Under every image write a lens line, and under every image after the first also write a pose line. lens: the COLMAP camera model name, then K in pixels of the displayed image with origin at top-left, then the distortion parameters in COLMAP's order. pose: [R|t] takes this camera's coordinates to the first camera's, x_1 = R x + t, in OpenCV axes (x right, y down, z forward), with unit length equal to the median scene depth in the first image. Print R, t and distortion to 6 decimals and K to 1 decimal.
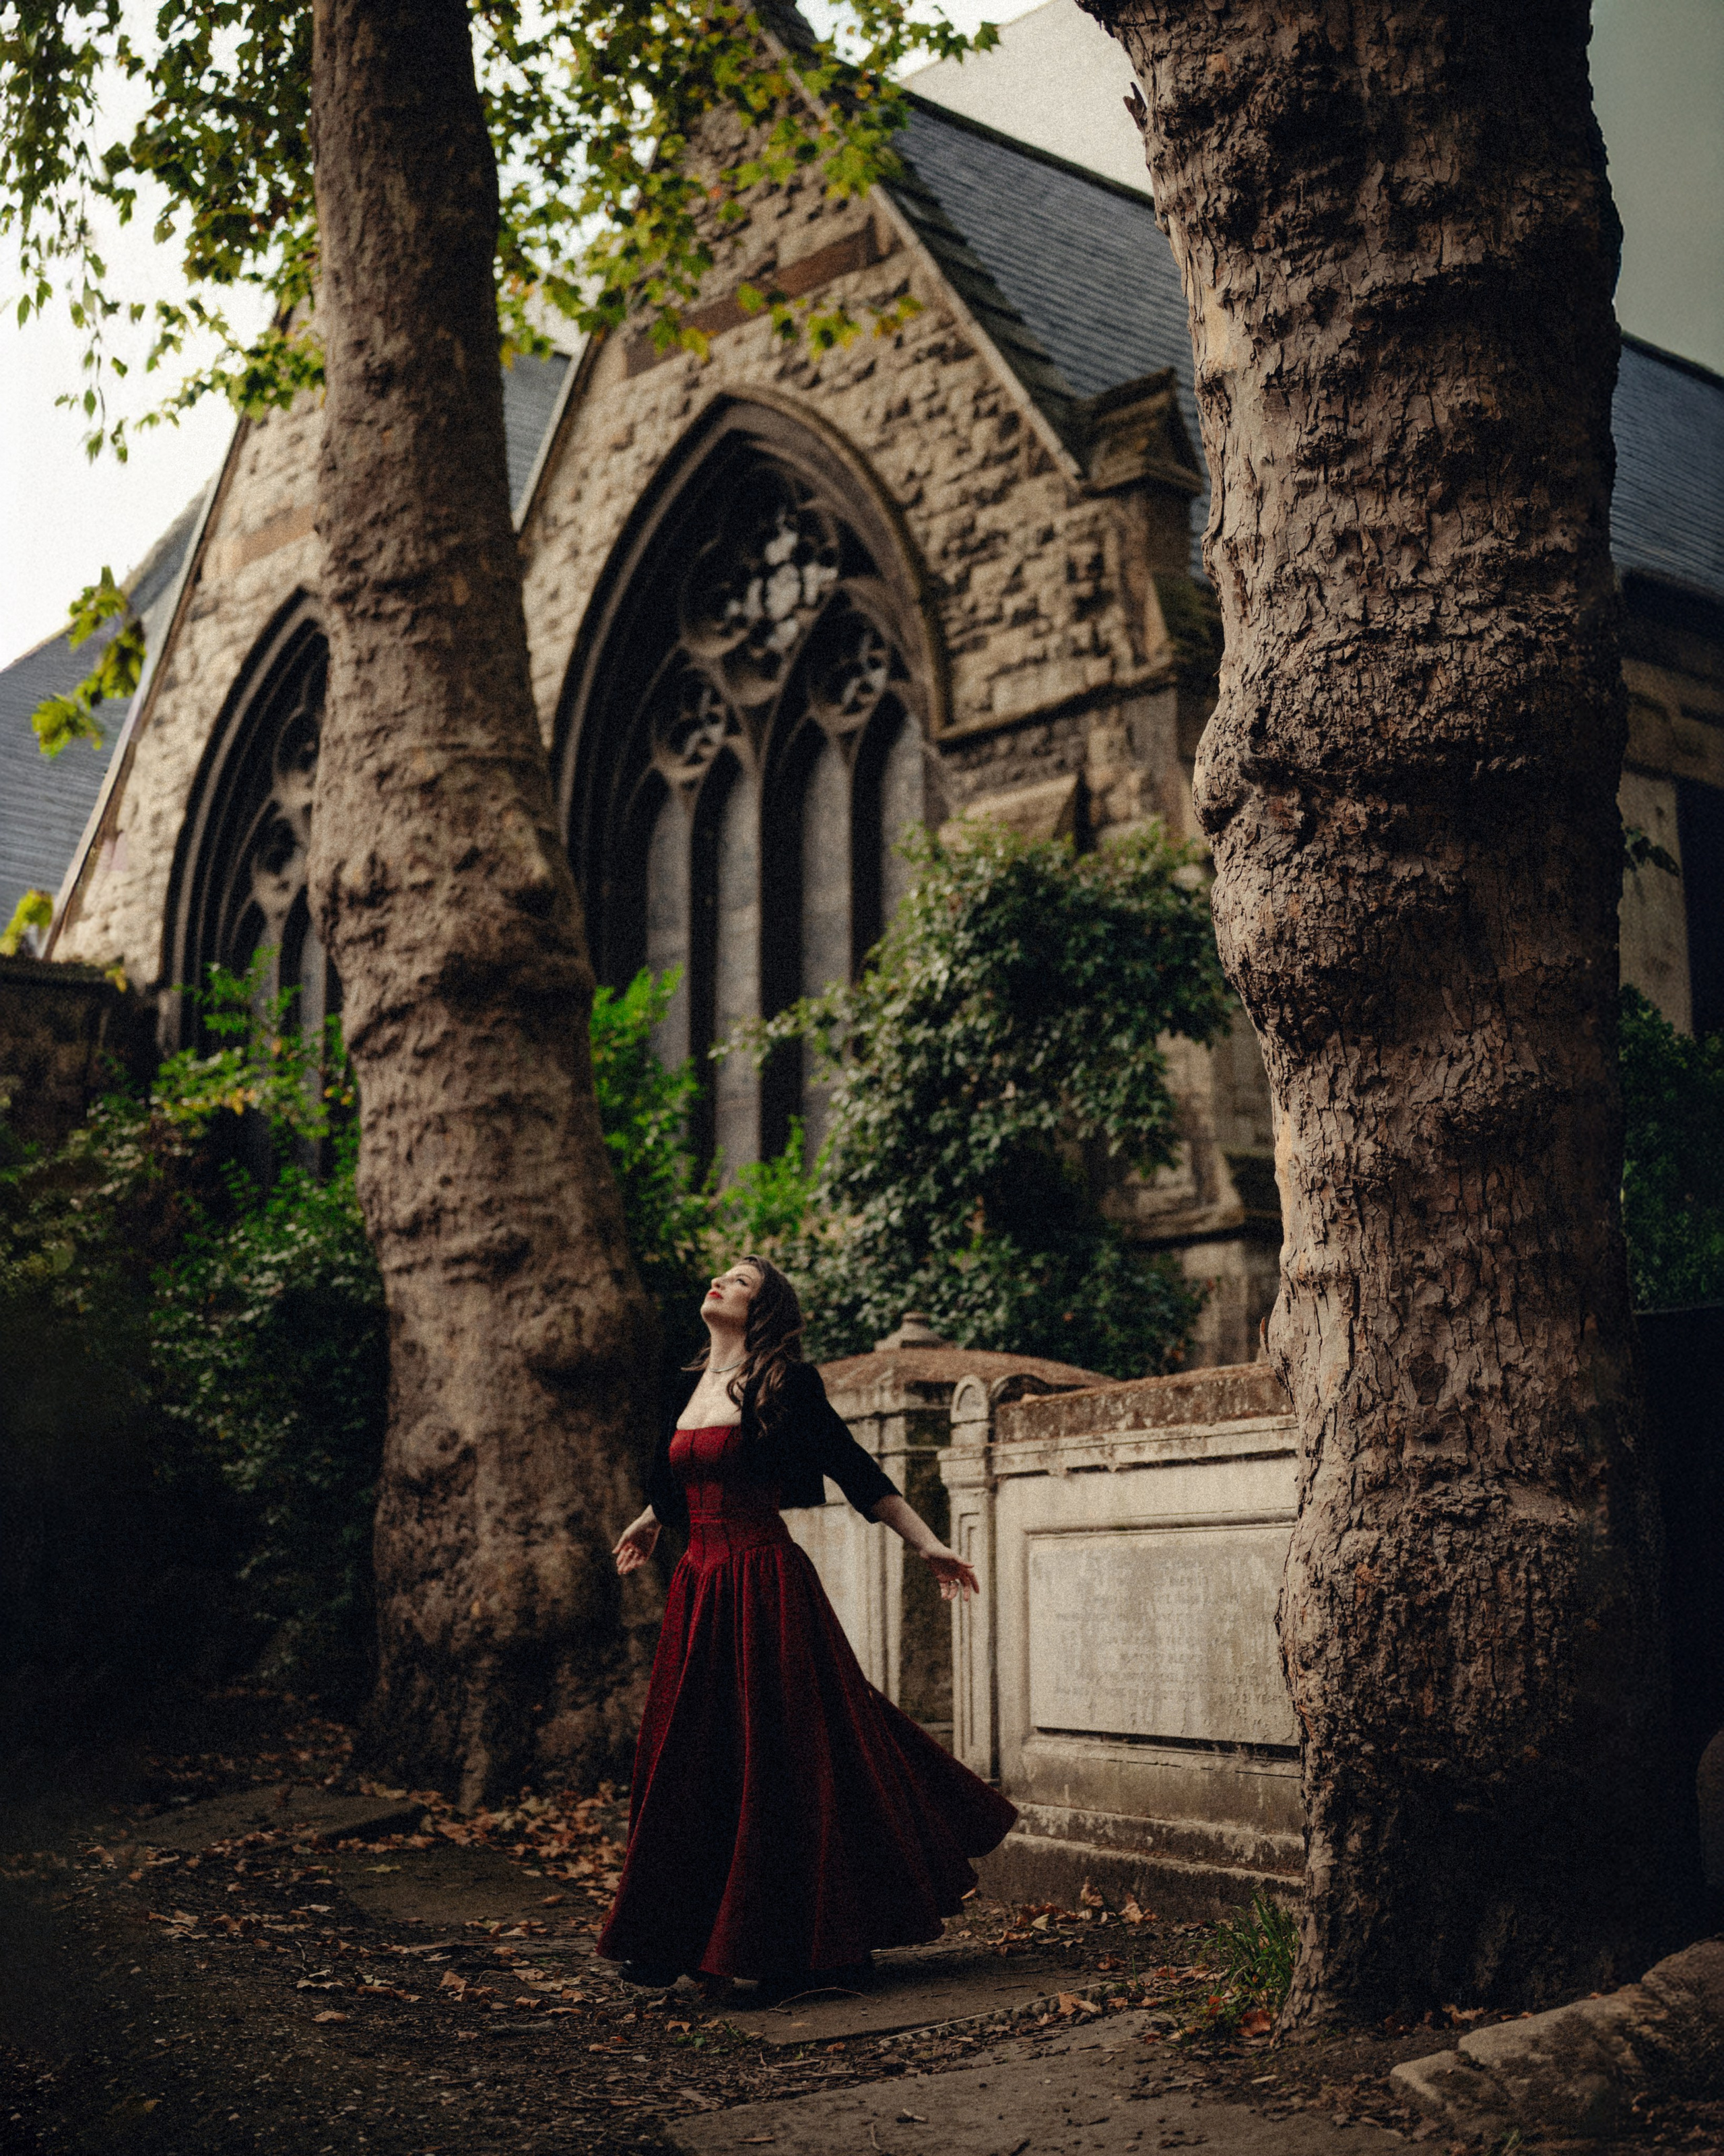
lens RADIAL K [[3720.0, 0, 873.0], [0, 3720.0, 1075.2], [0, 0, 1]] dist [-0.008228, 0.000000]
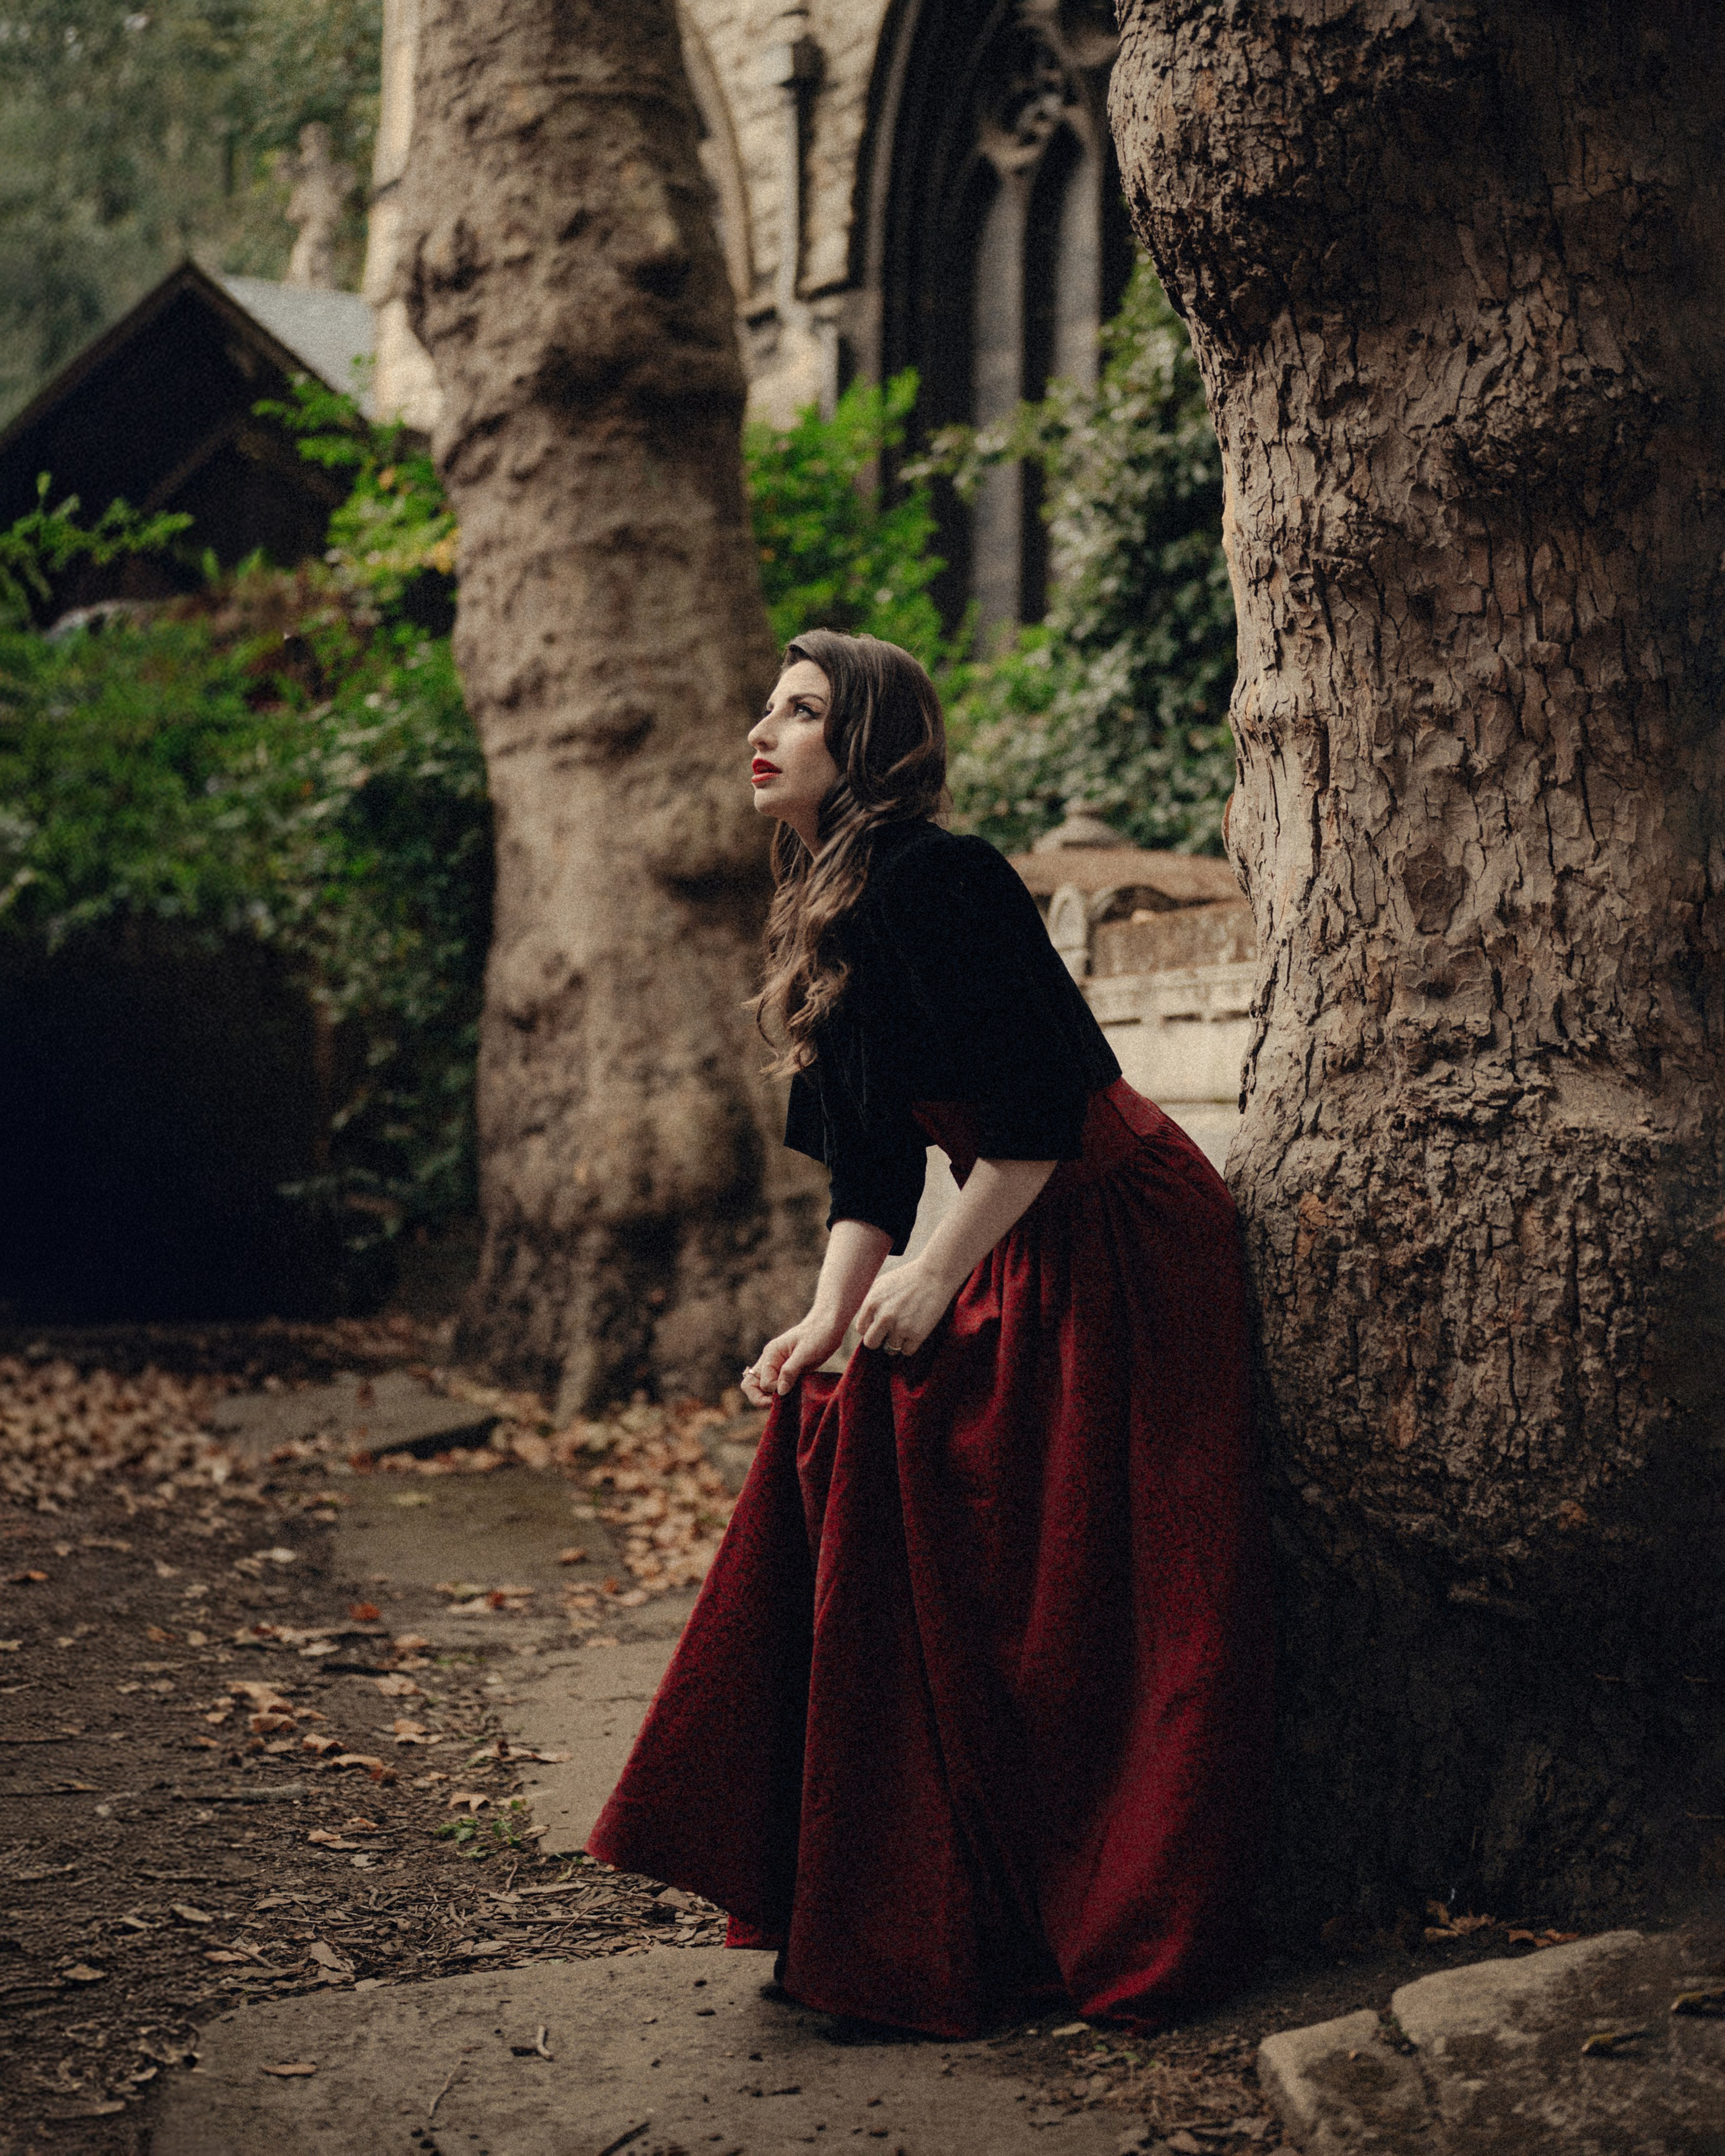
lens RADIAL K [[3720.5, 0, 854.4], [0, 3720.5, 1082.3], [0, 0, 1]] dist [-0.008228, 0.000000]
pose [[0.982311, 0.015498, -0.186617, 0.104429], [0.009335, 0.991278, 0.131457, 0.019714], [0.187027, -0.130874, 0.973598, 0.240510]]
